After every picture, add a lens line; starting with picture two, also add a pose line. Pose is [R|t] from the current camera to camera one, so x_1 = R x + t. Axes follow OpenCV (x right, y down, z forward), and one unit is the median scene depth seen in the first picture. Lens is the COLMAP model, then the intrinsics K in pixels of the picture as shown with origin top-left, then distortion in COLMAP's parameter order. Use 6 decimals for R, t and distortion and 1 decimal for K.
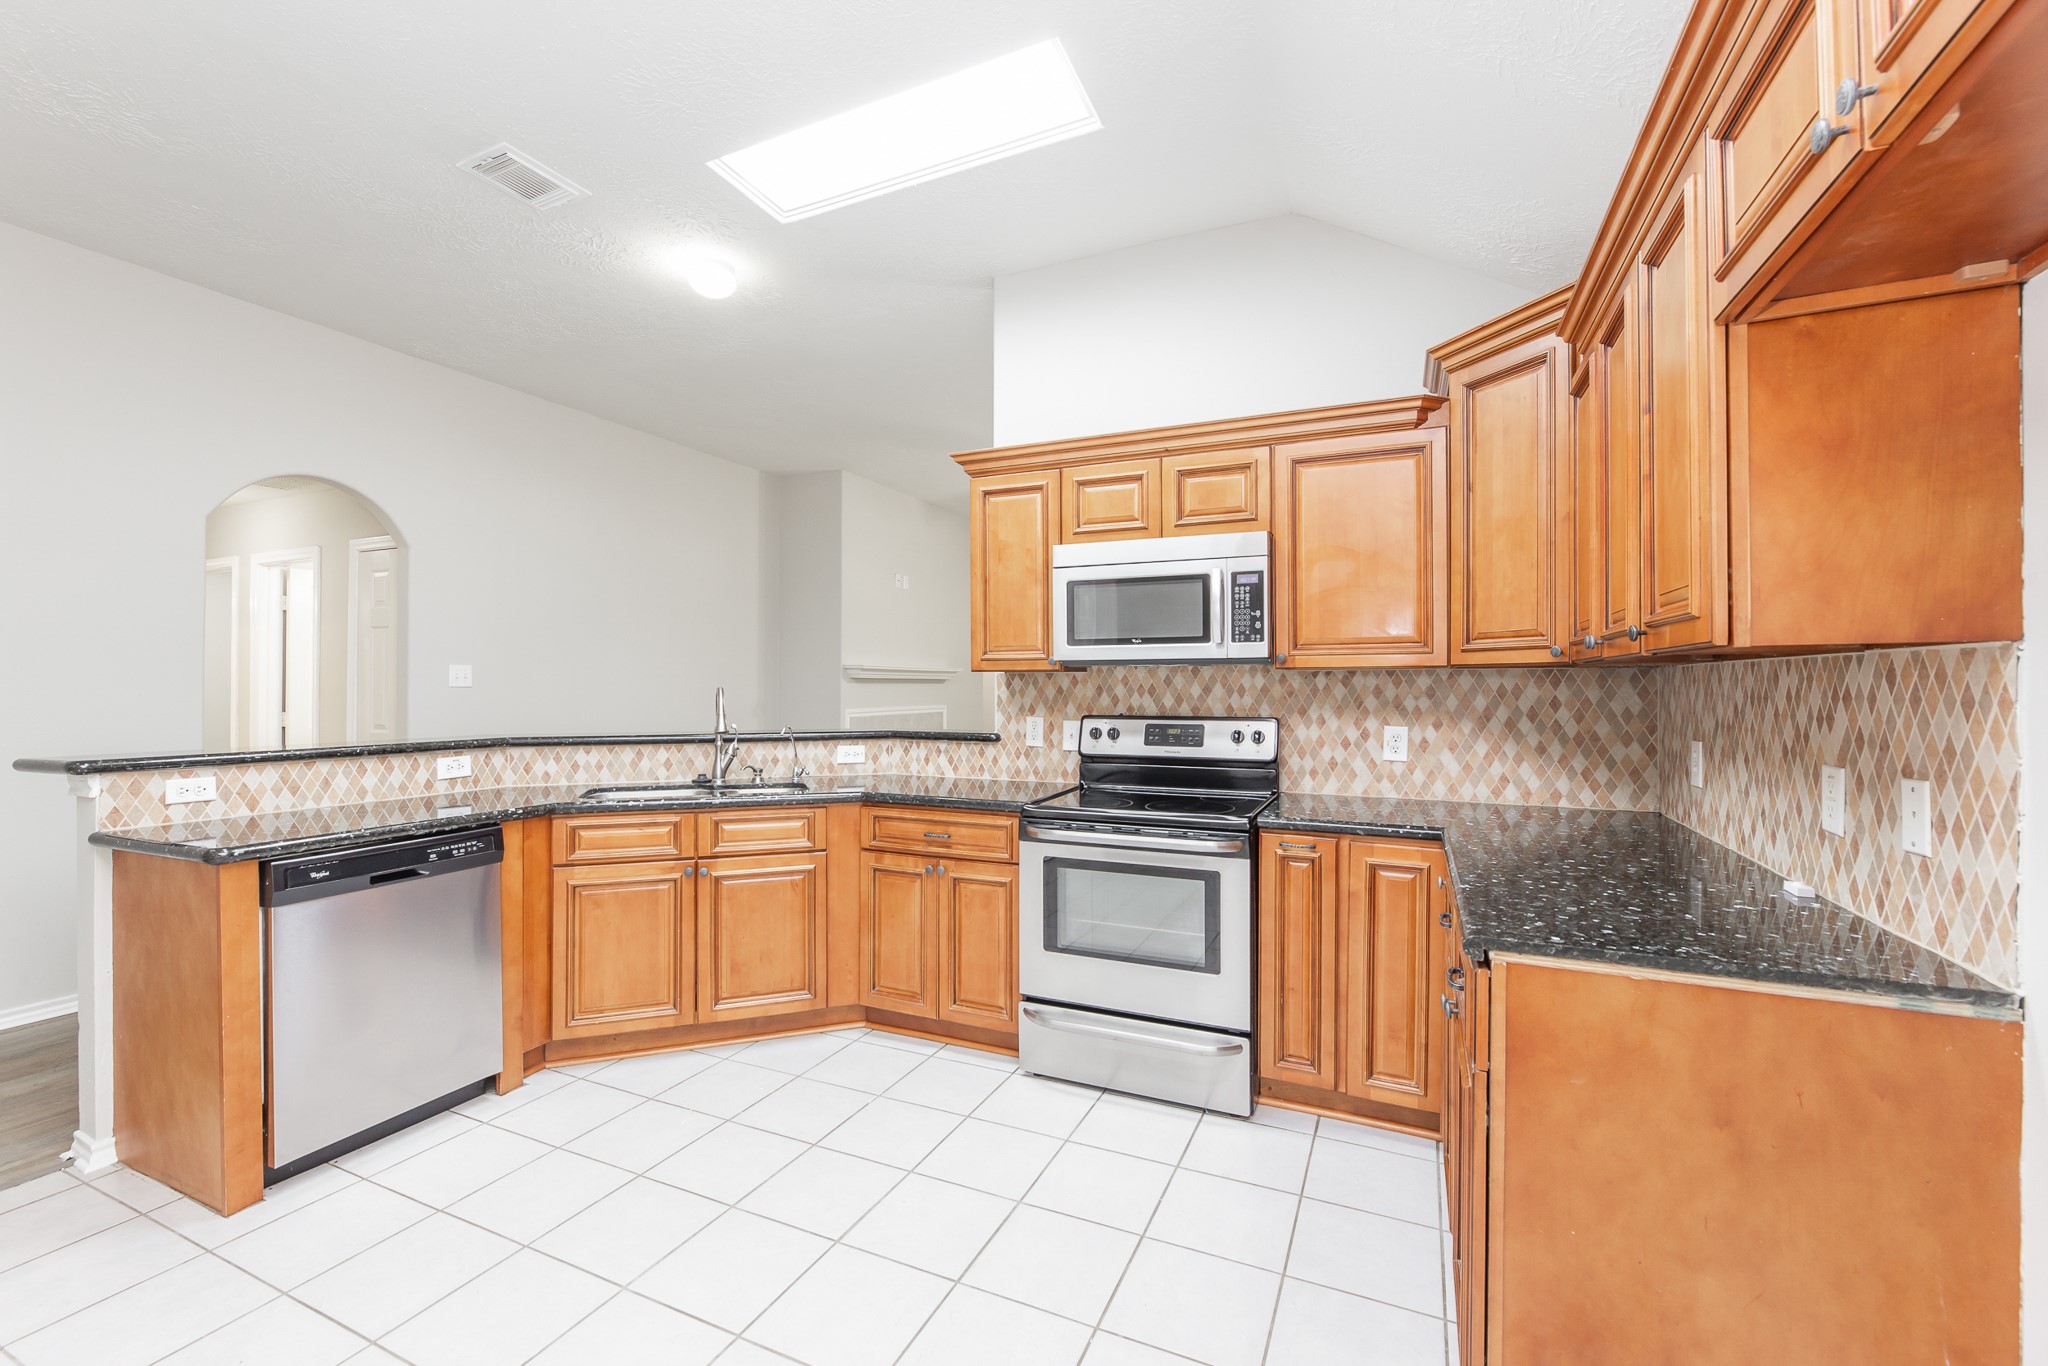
lens RADIAL K [[851.6, 0, 1020.8], [0, 851.6, 682.0], [0, 0, 1]] dist [-0.004864, -0.000235]
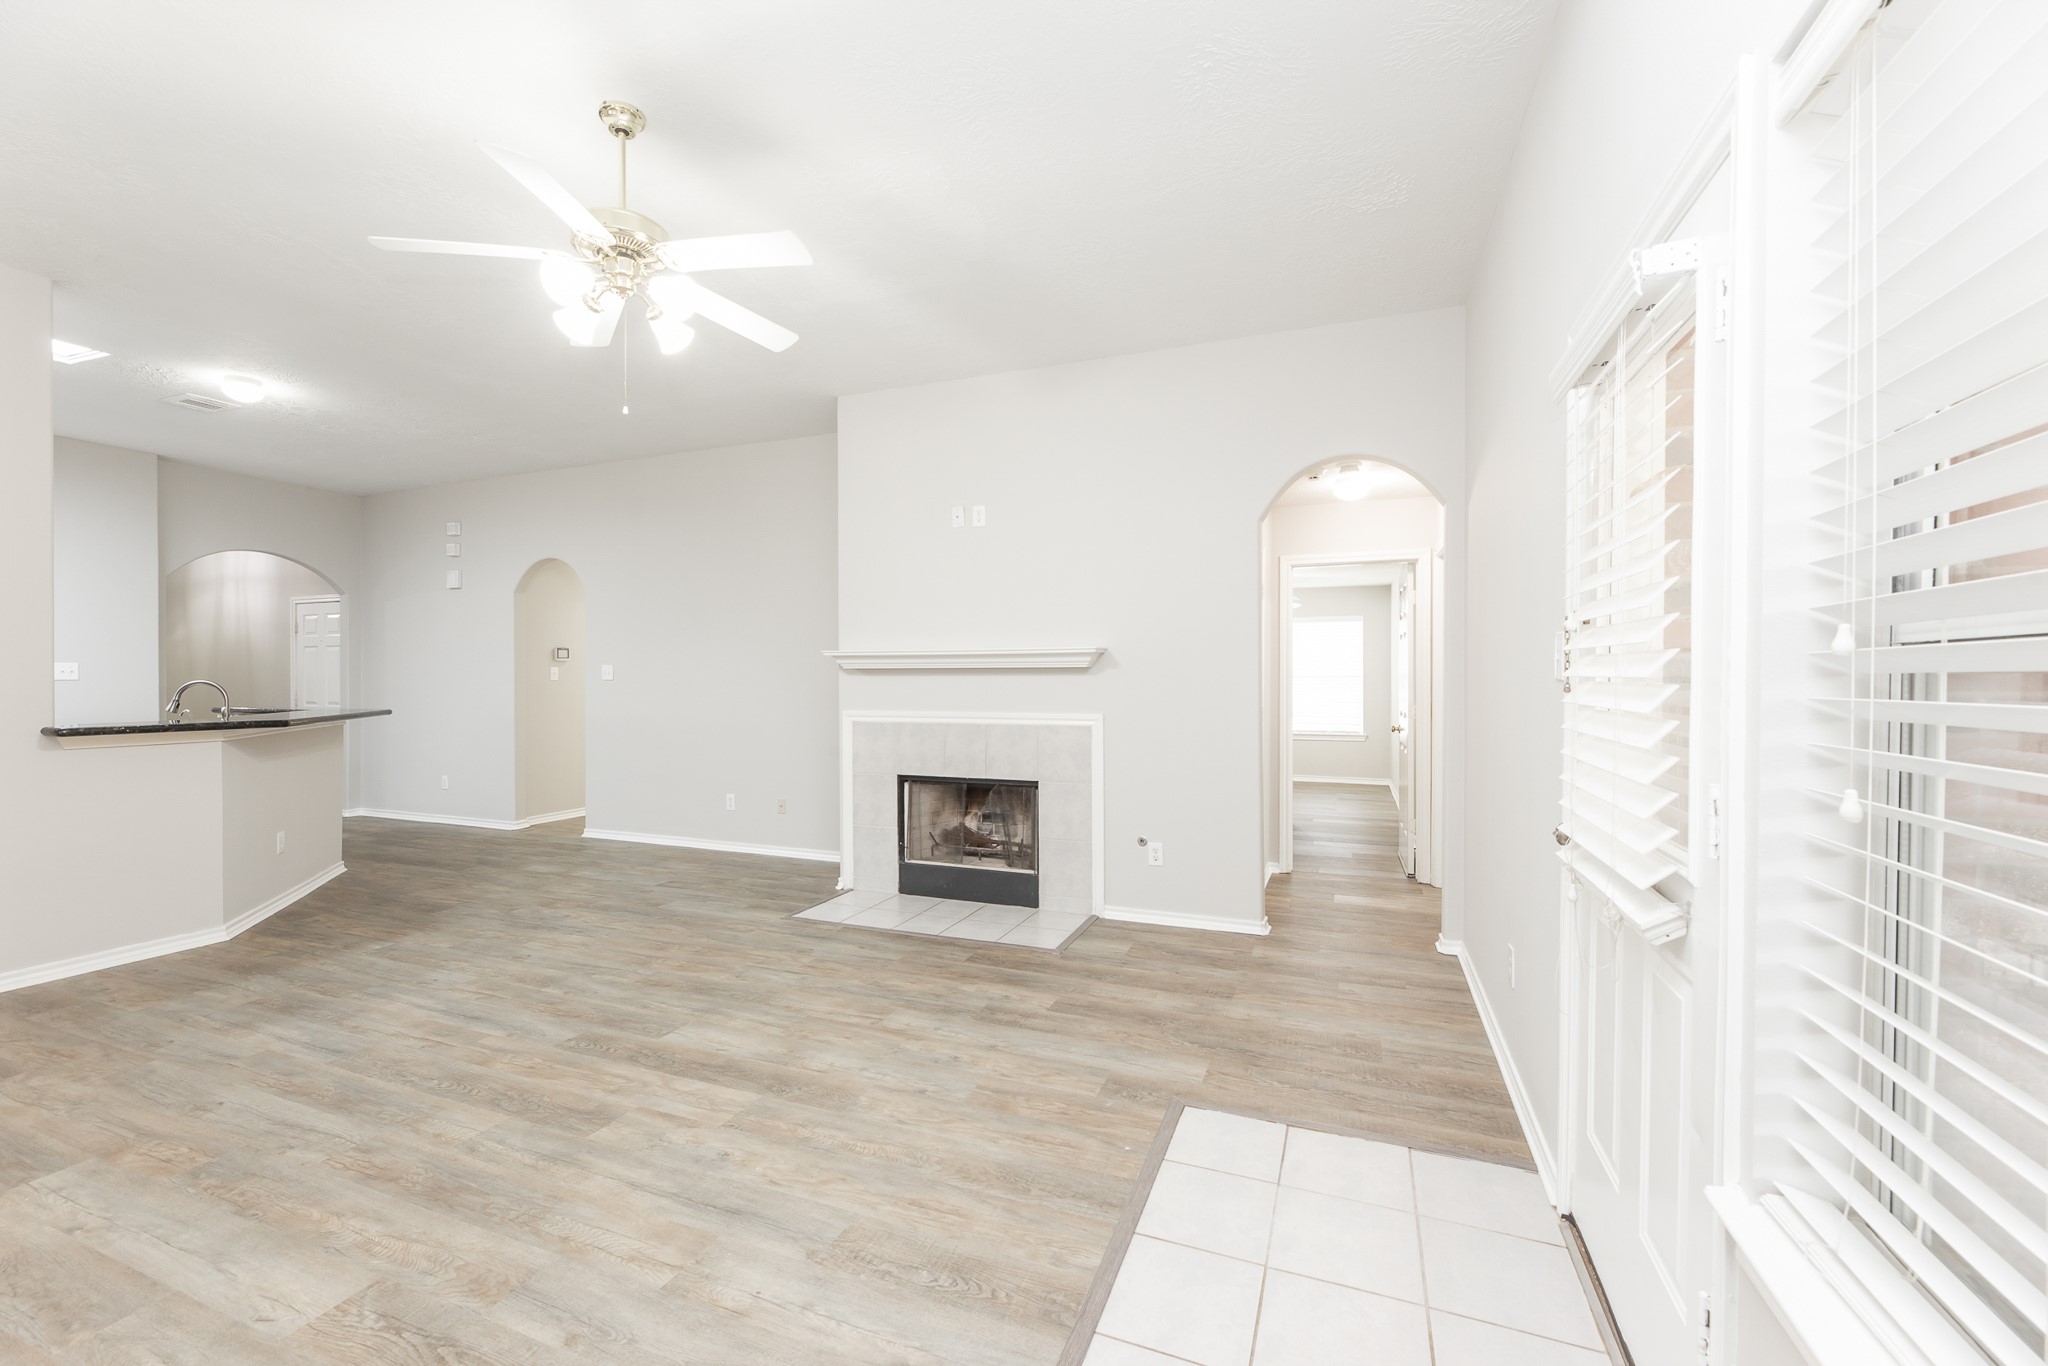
lens RADIAL K [[828.1, 0, 1021.7], [0, 828.1, 683.5], [0, 0, 1]] dist [-0.004340, 0.000669]
pose [[0.048755, 0.005924, -0.998793, 1.218223], [0.005085, 0.999968, 0.006179, 0.009985], [0.998798, -0.005381, 0.048724, 2.537320]]
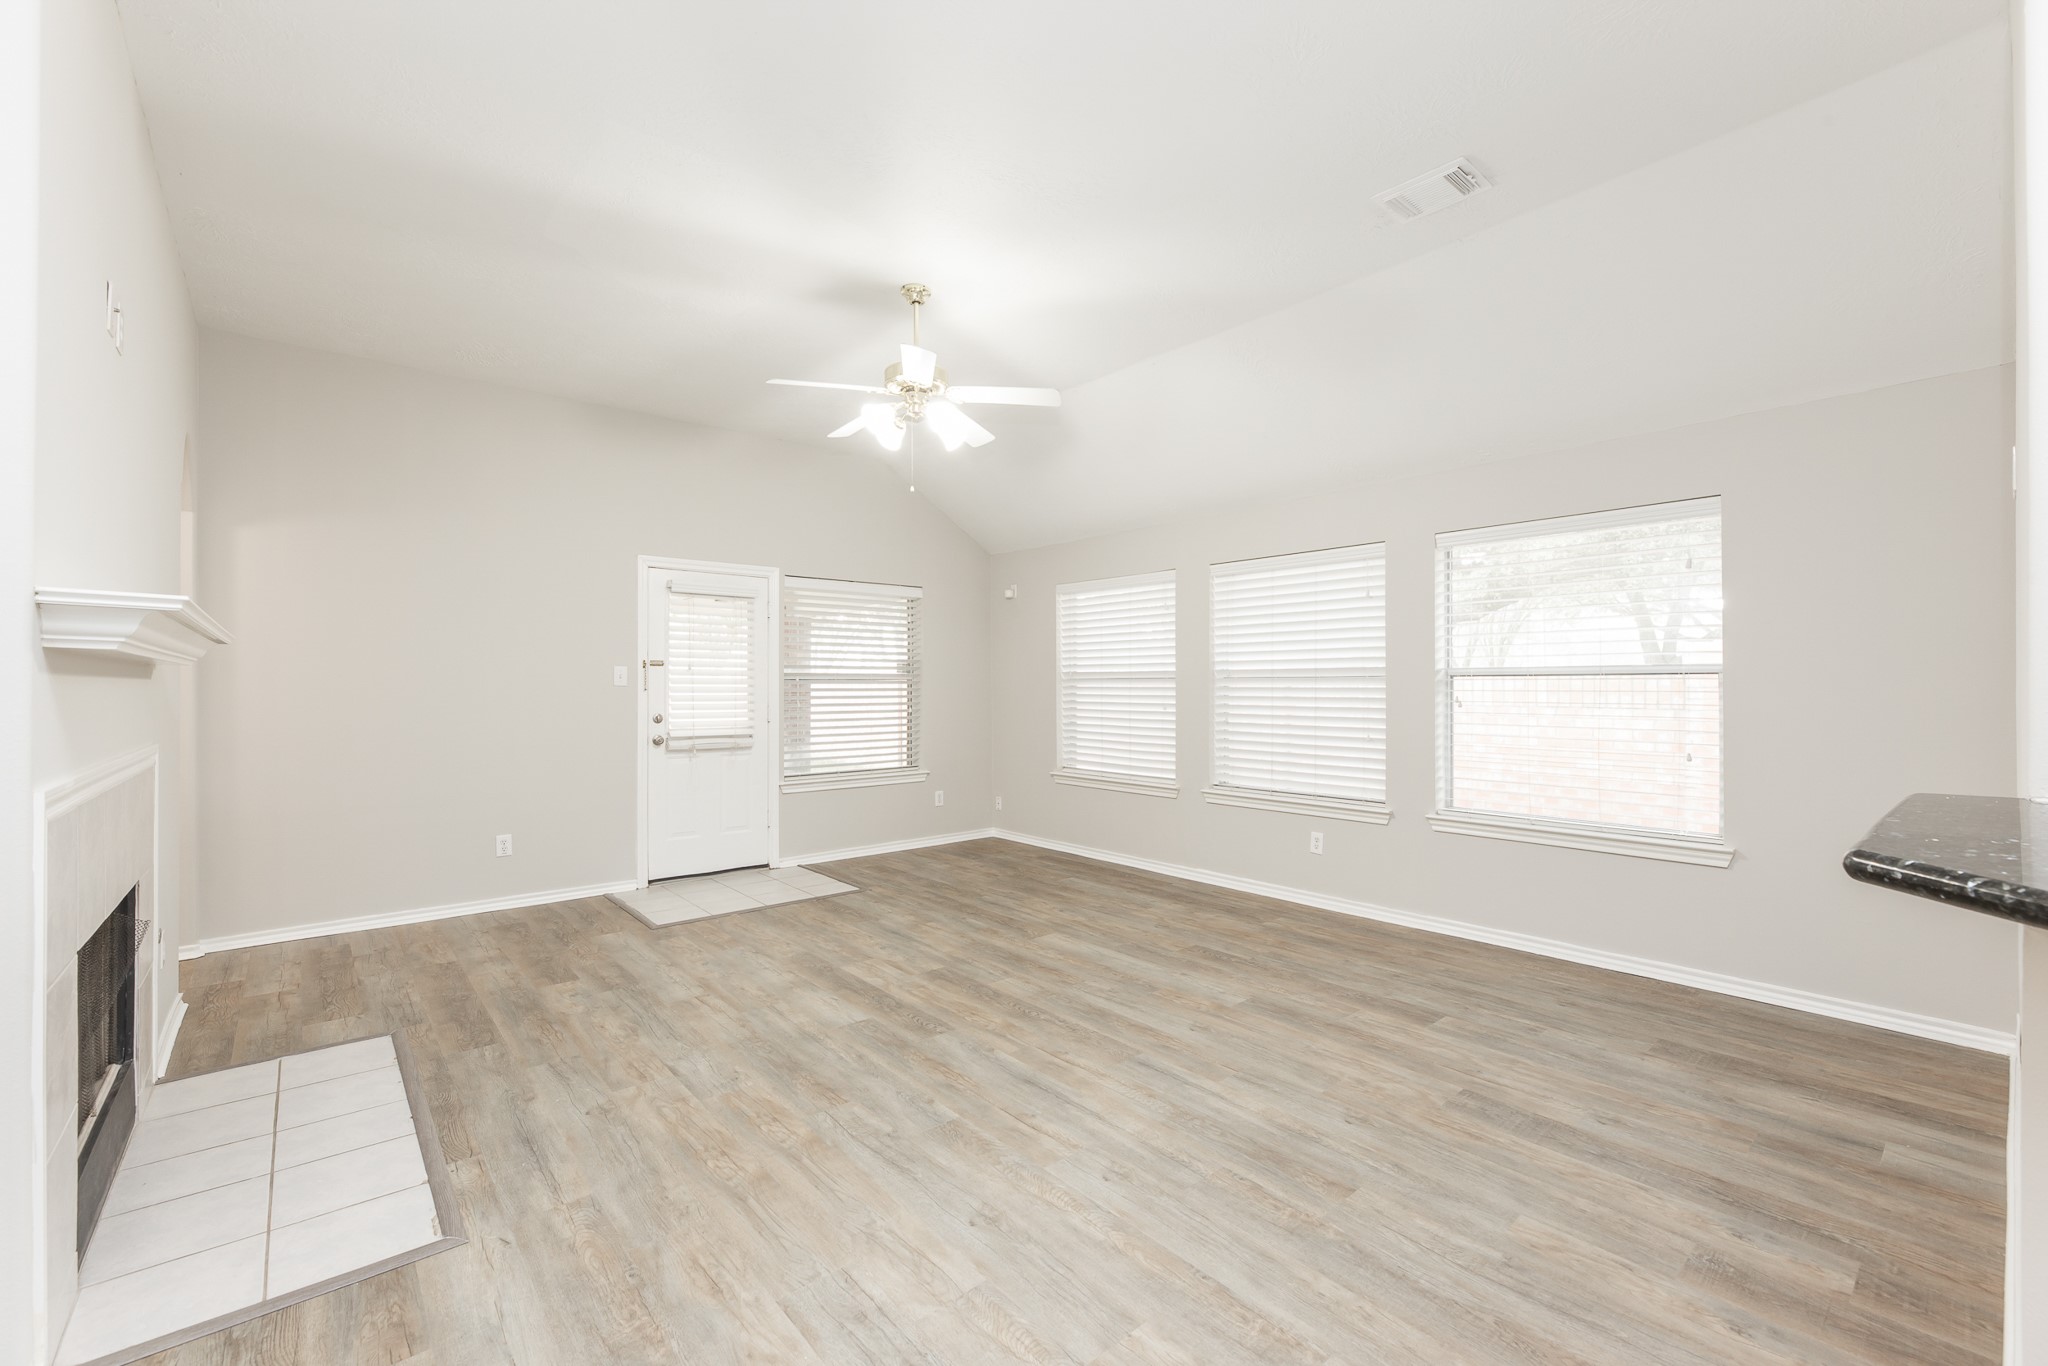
lens RADIAL K [[851.6, 0, 1020.8], [0, 851.6, 682.0], [0, 0, 1]] dist [-0.004864, -0.000235]
pose [[0.426494, 0.002807, 0.904486, -0.673170], [-0.001551, 0.999996, -0.002372, 0.008620], [-0.904489, -0.000391, 0.426496, 1.521488]]
